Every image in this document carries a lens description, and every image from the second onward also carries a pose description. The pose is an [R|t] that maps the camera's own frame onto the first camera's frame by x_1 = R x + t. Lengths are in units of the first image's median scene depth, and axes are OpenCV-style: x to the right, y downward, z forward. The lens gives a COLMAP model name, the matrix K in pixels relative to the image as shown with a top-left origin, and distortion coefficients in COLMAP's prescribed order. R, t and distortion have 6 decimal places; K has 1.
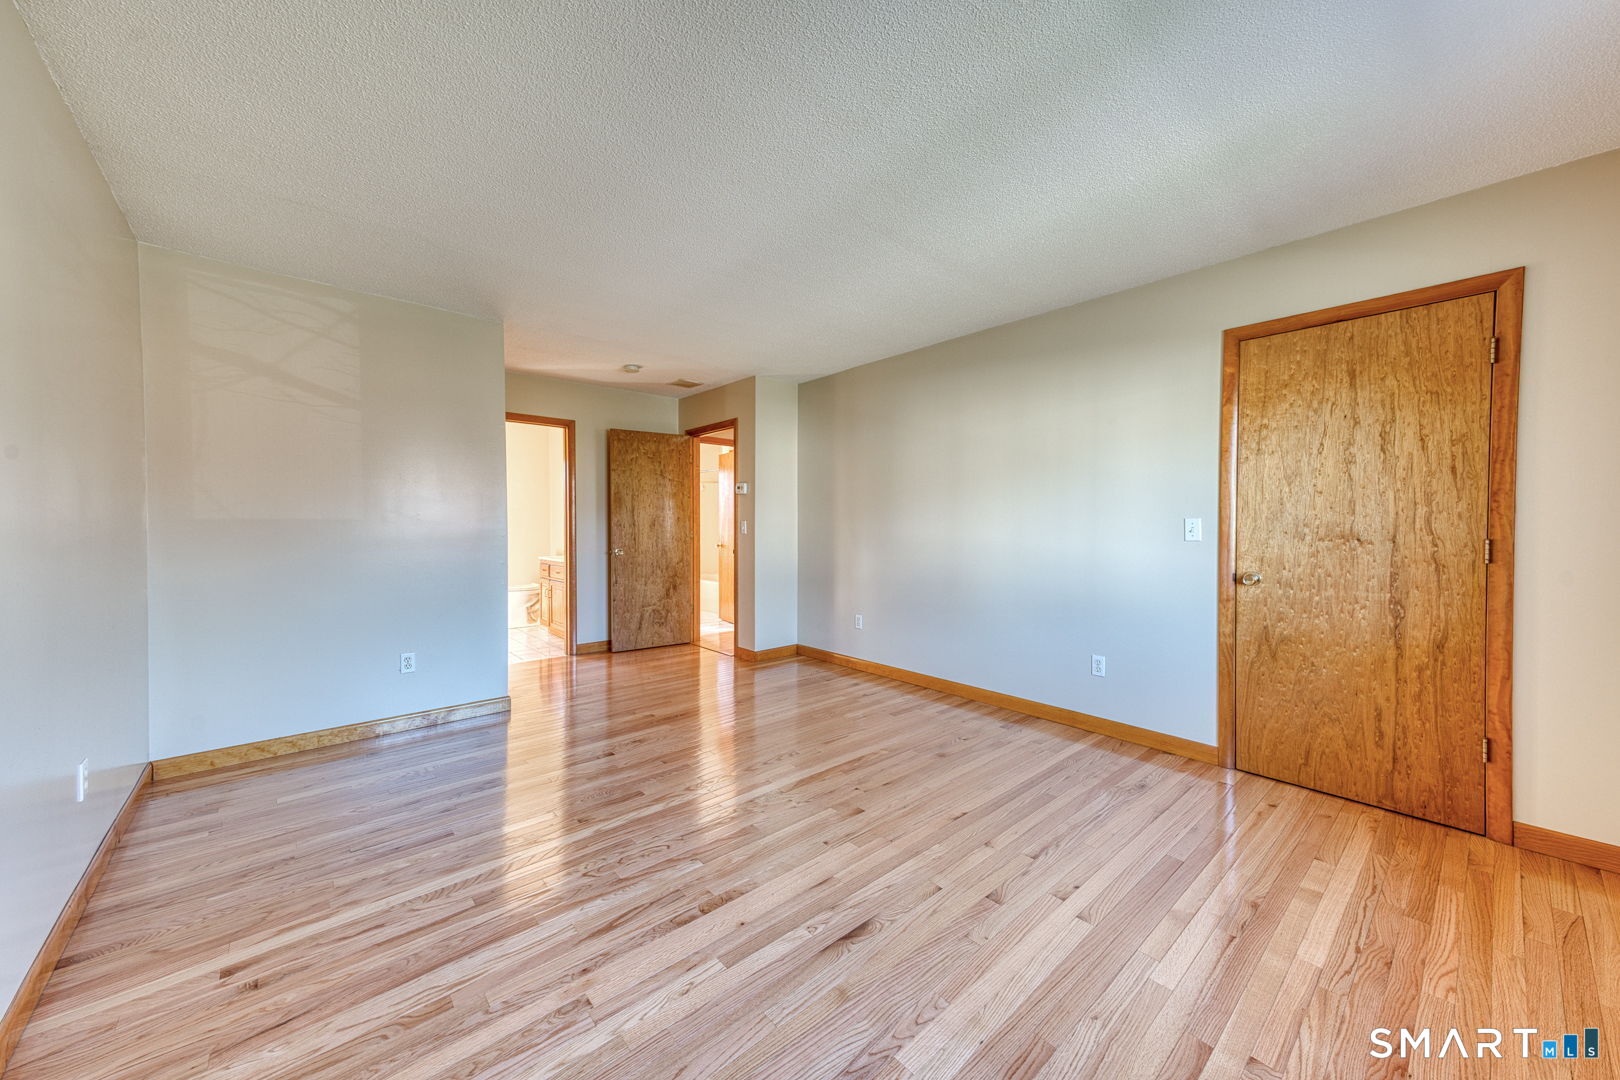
lens RADIAL K [[579.5, 0, 814.4], [0, 579.5, 532.5], [0, 0, 1]] dist [0.019585, 0.000032]
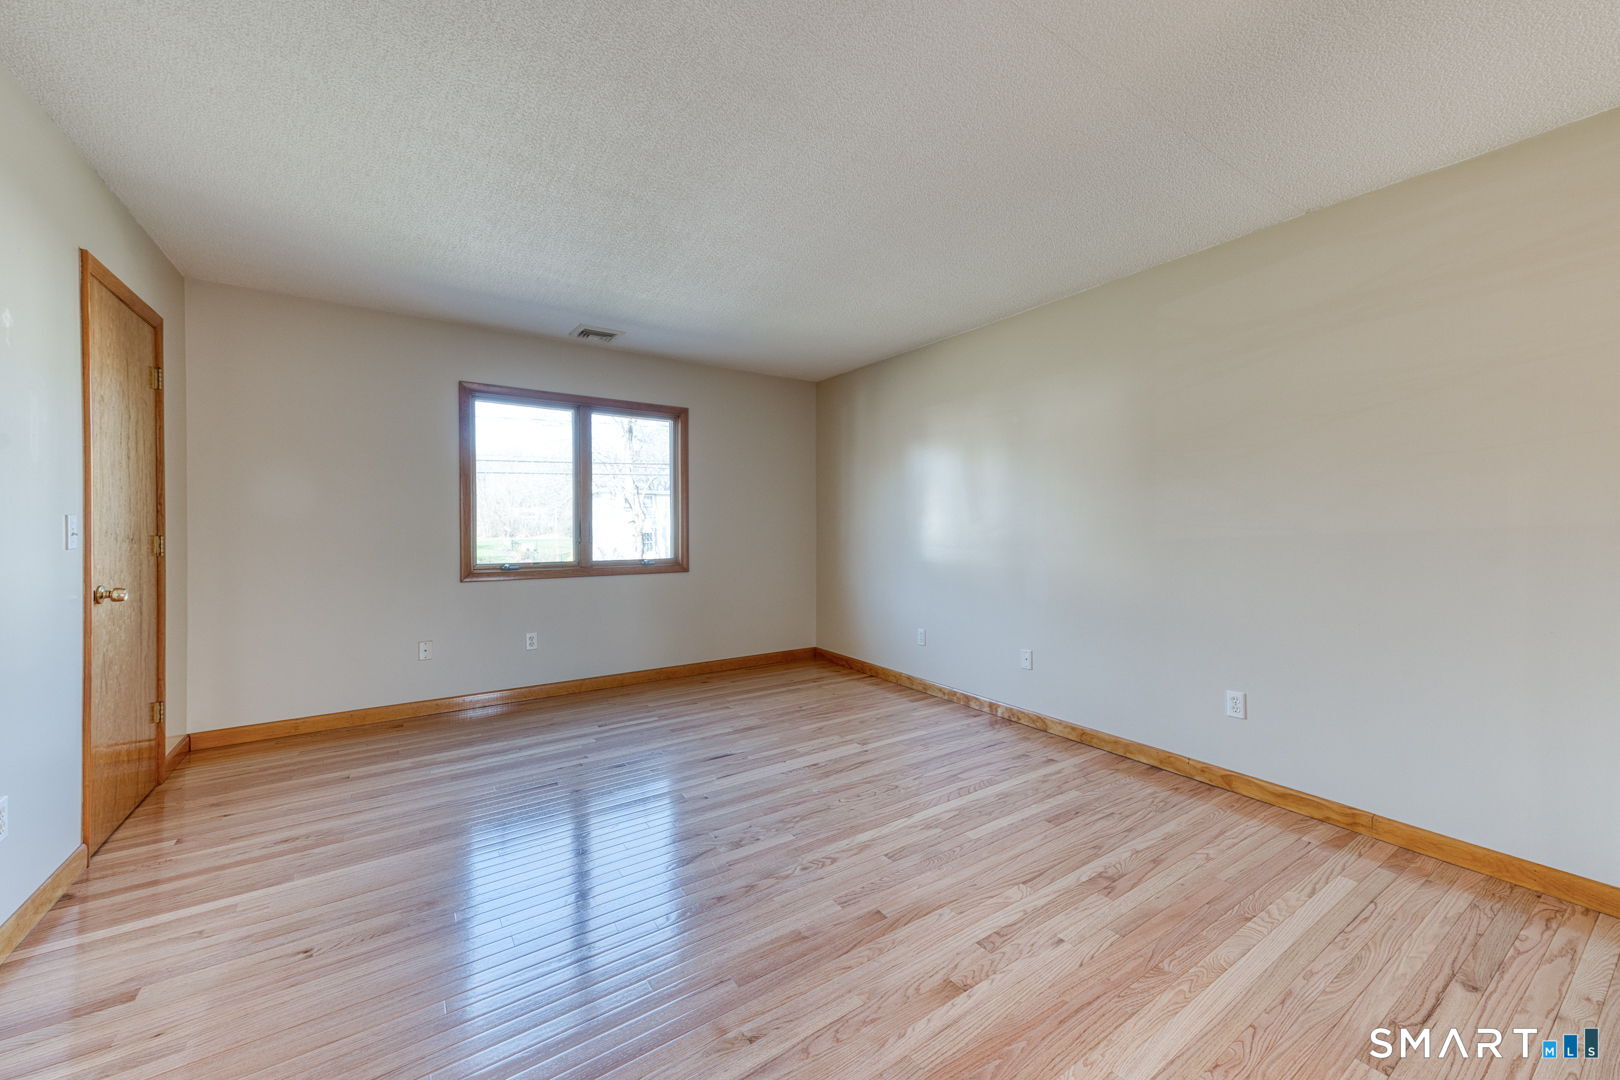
lens RADIAL K [[579.5, 0, 814.4], [0, 579.5, 532.5], [0, 0, 1]] dist [0.019585, 0.000032]
pose [[-0.988617, -0.004158, 0.150397, -0.400023], [0.000059, 0.999607, 0.028026, -0.030016], [-0.150455, 0.027715, -0.988228, 2.297253]]
